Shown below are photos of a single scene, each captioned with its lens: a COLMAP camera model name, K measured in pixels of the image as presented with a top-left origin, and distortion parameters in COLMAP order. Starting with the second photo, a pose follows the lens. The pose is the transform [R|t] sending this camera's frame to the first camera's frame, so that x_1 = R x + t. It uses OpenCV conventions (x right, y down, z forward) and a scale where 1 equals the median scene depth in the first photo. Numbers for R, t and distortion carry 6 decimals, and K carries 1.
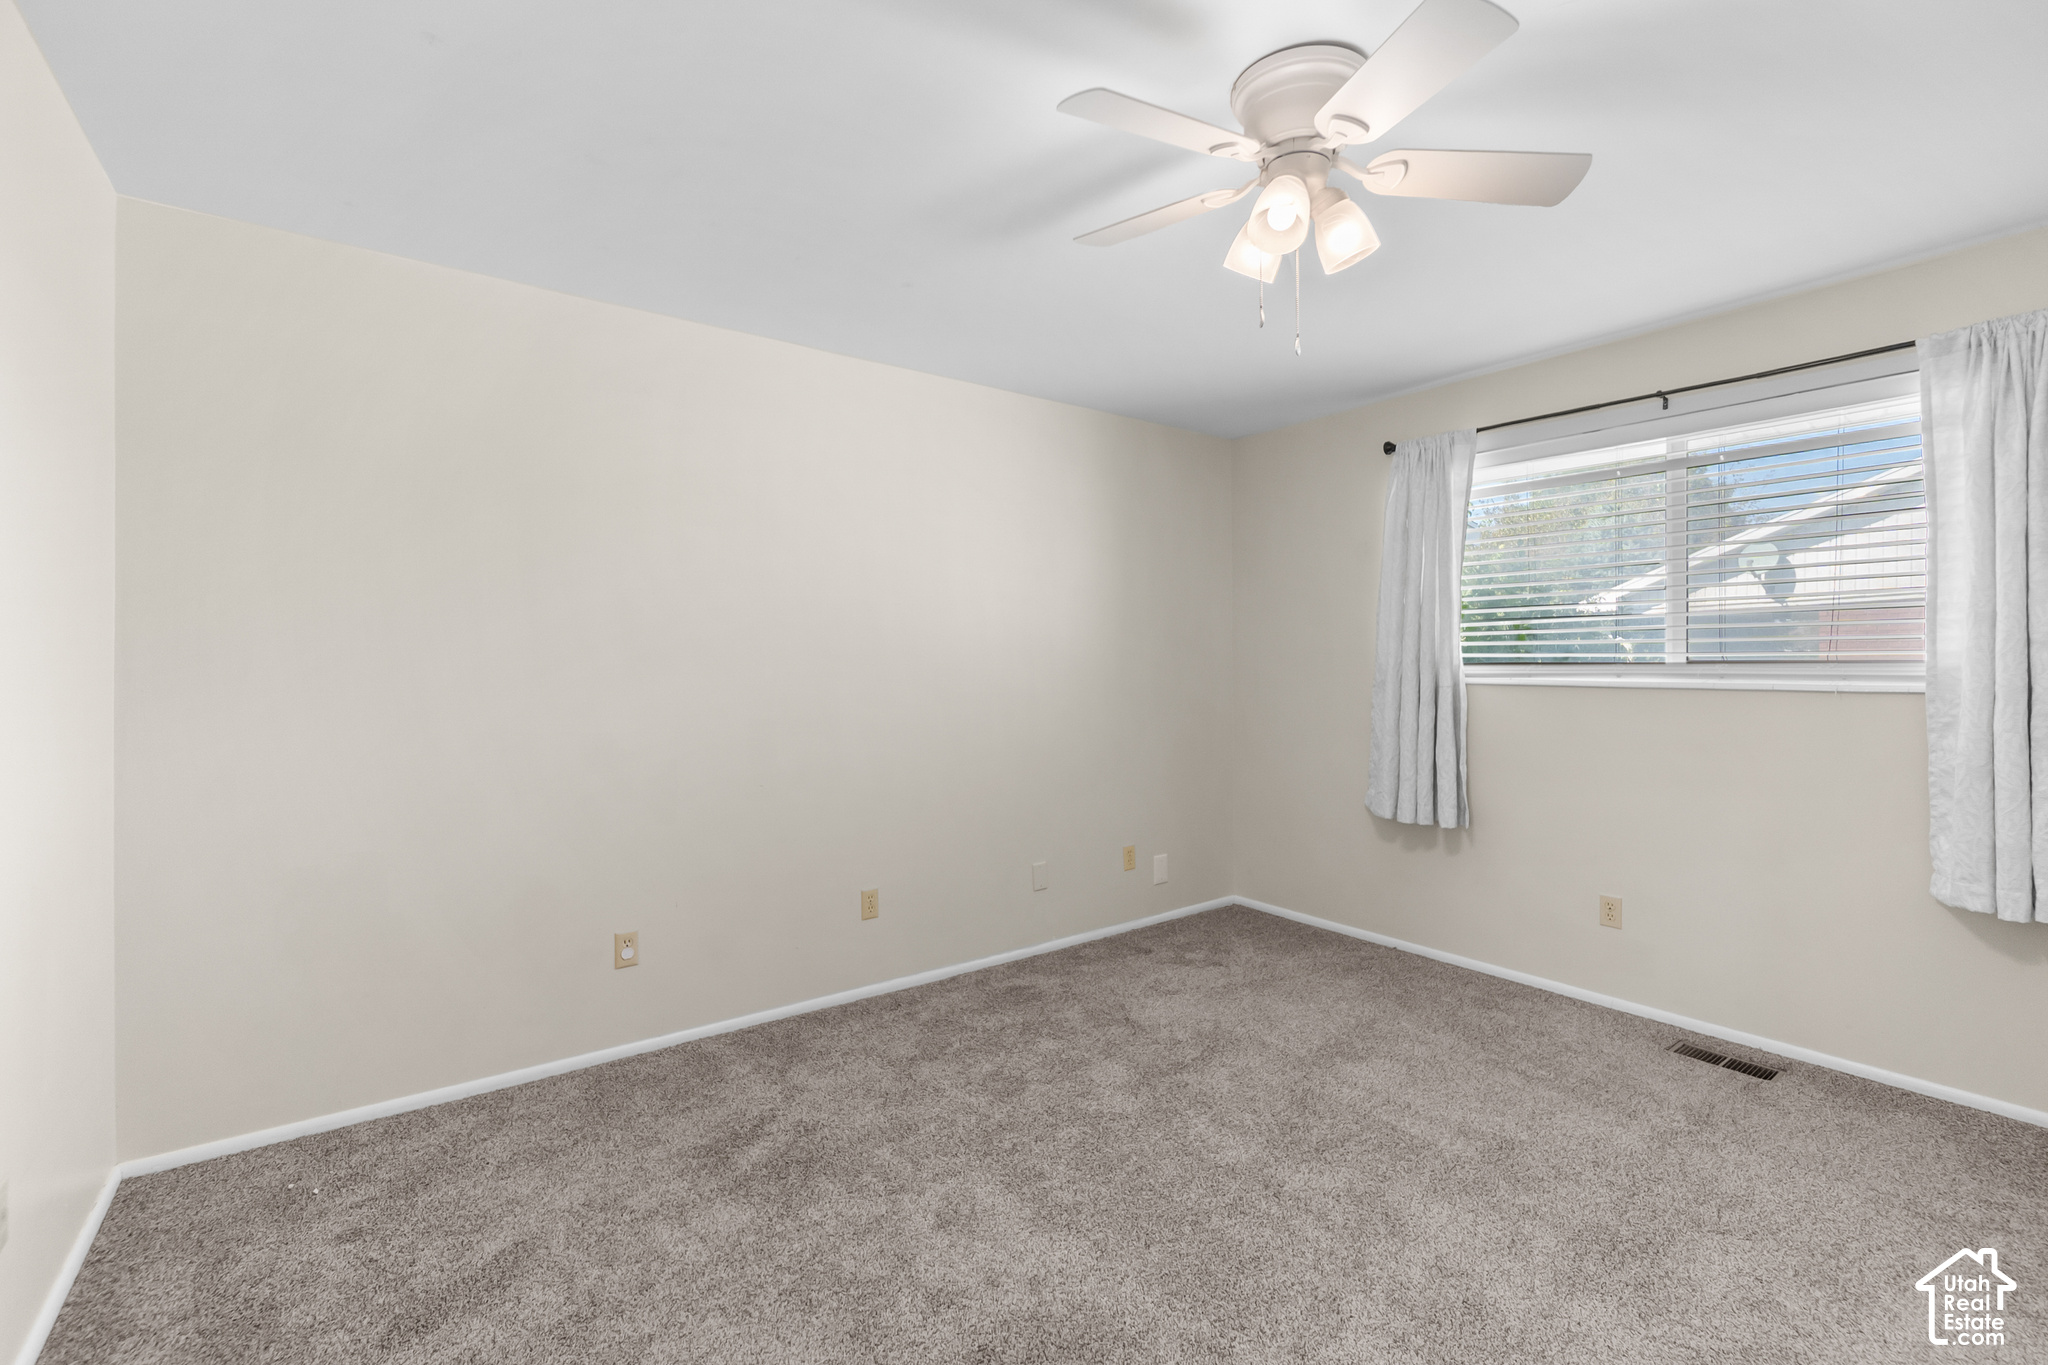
lens RADIAL K [[903.5, 0, 1024.0], [0, 903.5, 682.5], [0, 0, 1]] dist [-0.000169, -0.000271]
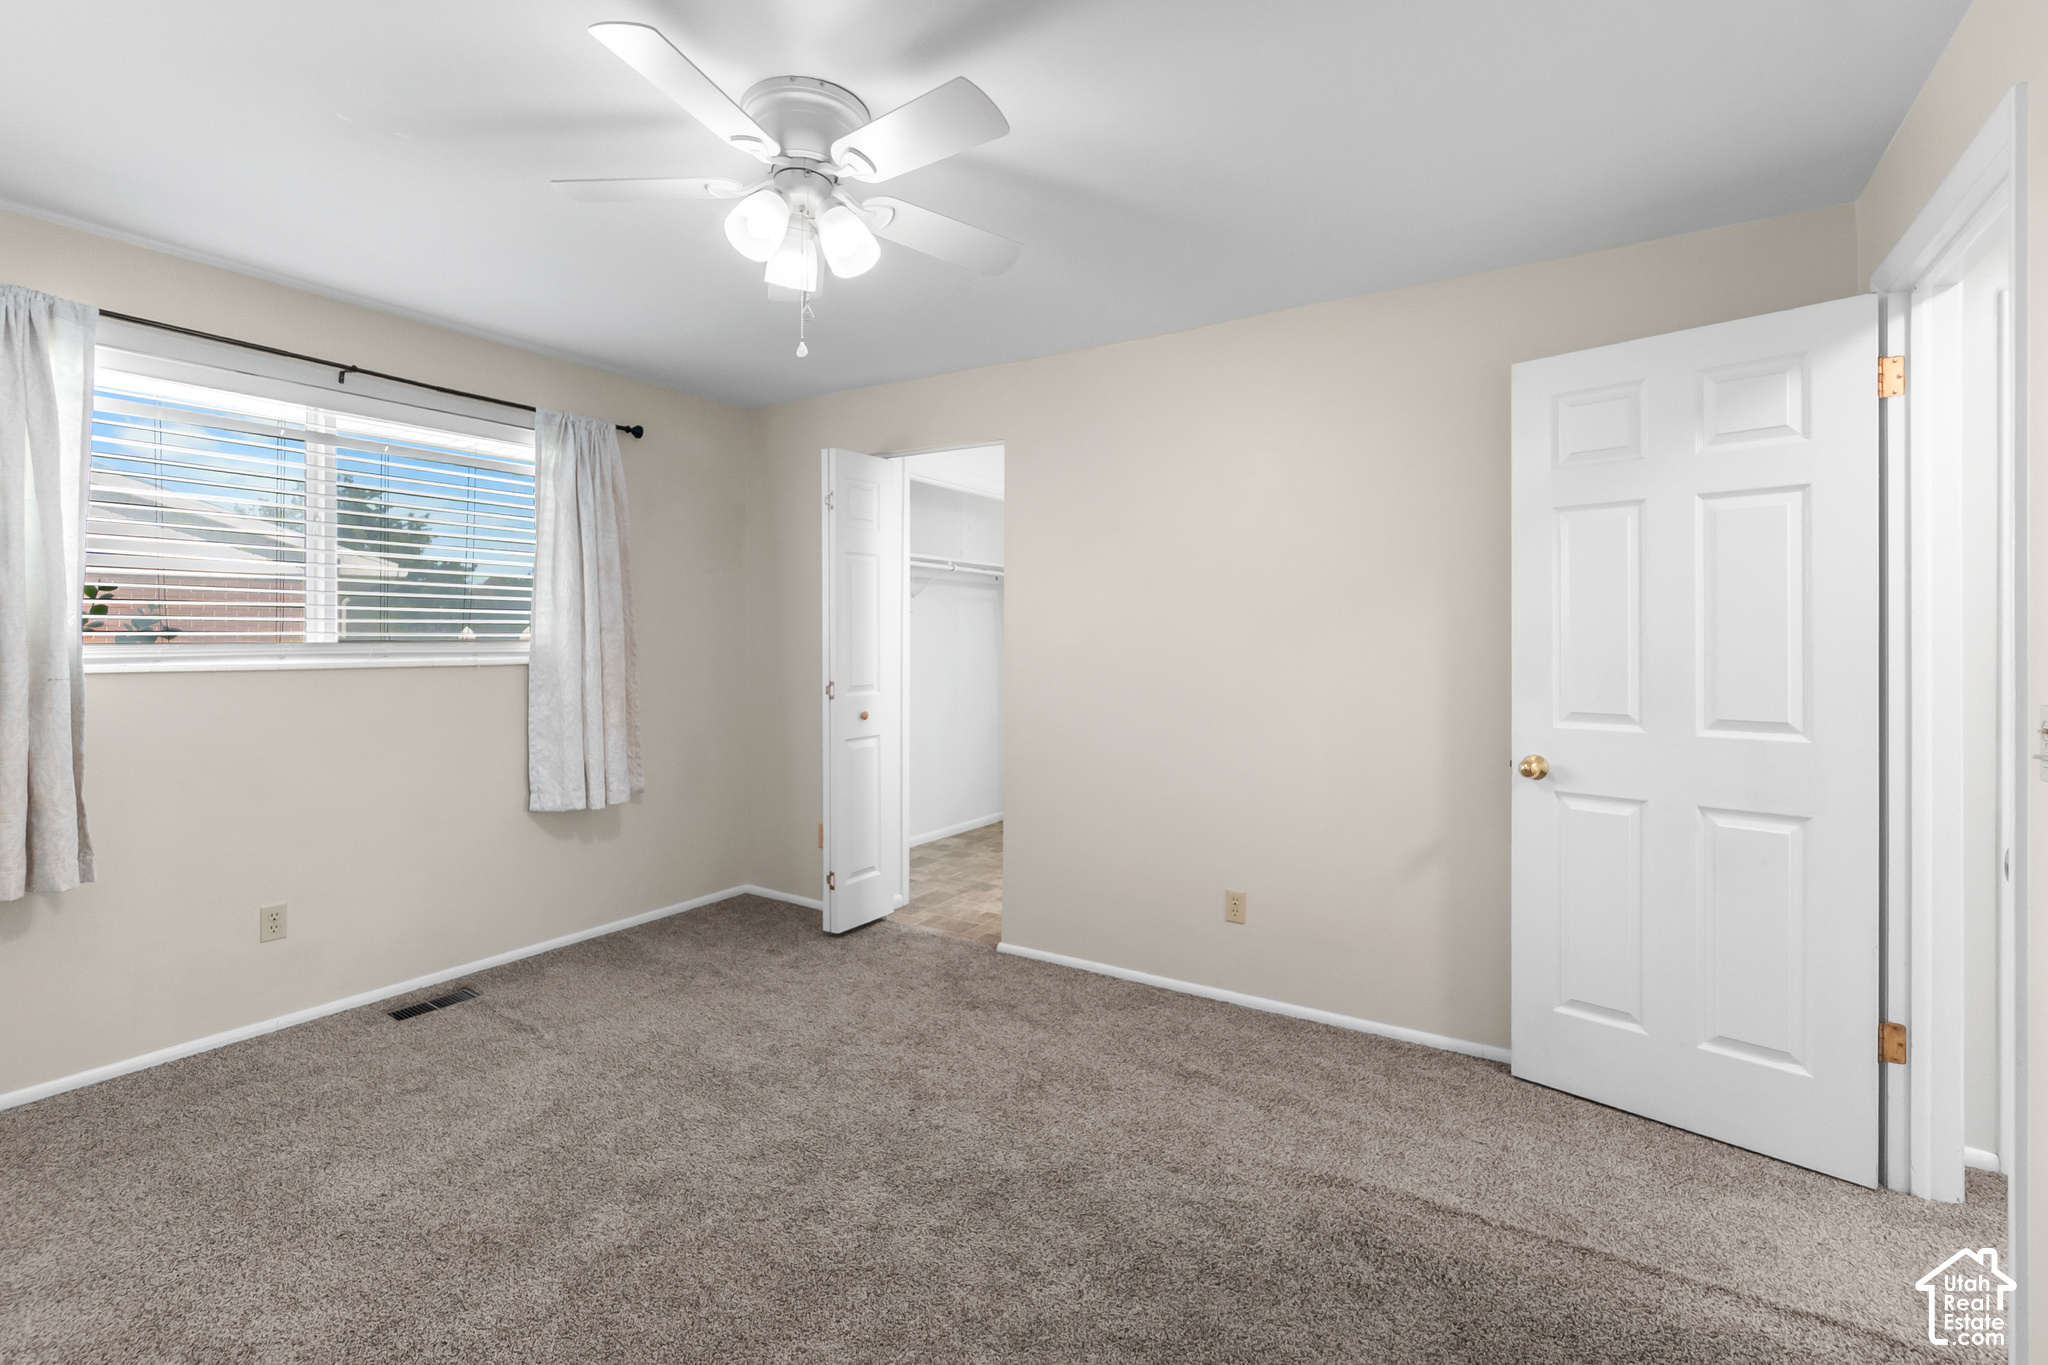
lens RADIAL K [[896.3, 0, 1024.3], [0, 896.3, 655.8], [0, 0, 1]] dist [-0.000758, -0.000073]
pose [[-0.351943, -0.016276, 0.935880, -0.483625], [0.019387, 0.999508, 0.024673, -0.017823], [-0.935820, 0.026827, -0.351455, 0.687912]]
